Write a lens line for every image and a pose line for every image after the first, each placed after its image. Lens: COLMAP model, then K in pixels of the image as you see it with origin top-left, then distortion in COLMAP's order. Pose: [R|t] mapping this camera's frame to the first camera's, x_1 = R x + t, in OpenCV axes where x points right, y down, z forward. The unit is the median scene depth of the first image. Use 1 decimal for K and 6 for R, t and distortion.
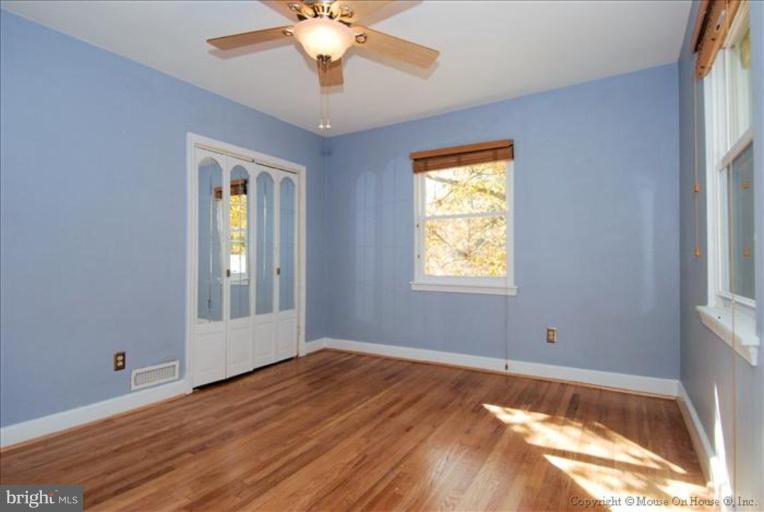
lens RADIAL K [[389.2, 0, 384.1], [0, 389.2, 251.4], [0, 0, 1]] dist [0.051273, -0.000881]
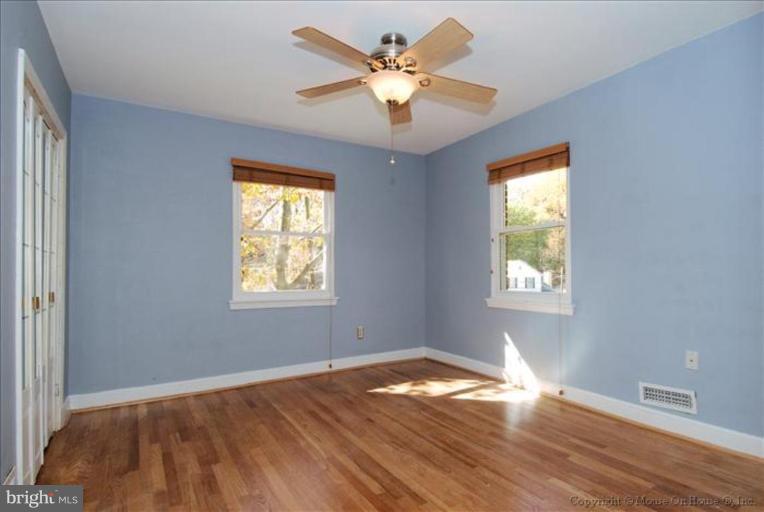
lens RADIAL K [[426.8, 0, 380.6], [0, 426.8, 261.0], [0, 0, 1]] dist [0.054242, -0.000581]
pose [[0.468945, 0.022689, 0.882936, -0.866973], [-0.012904, 0.999739, -0.018836, 0.001310], [-0.883133, -0.002561, 0.469116, 0.303985]]
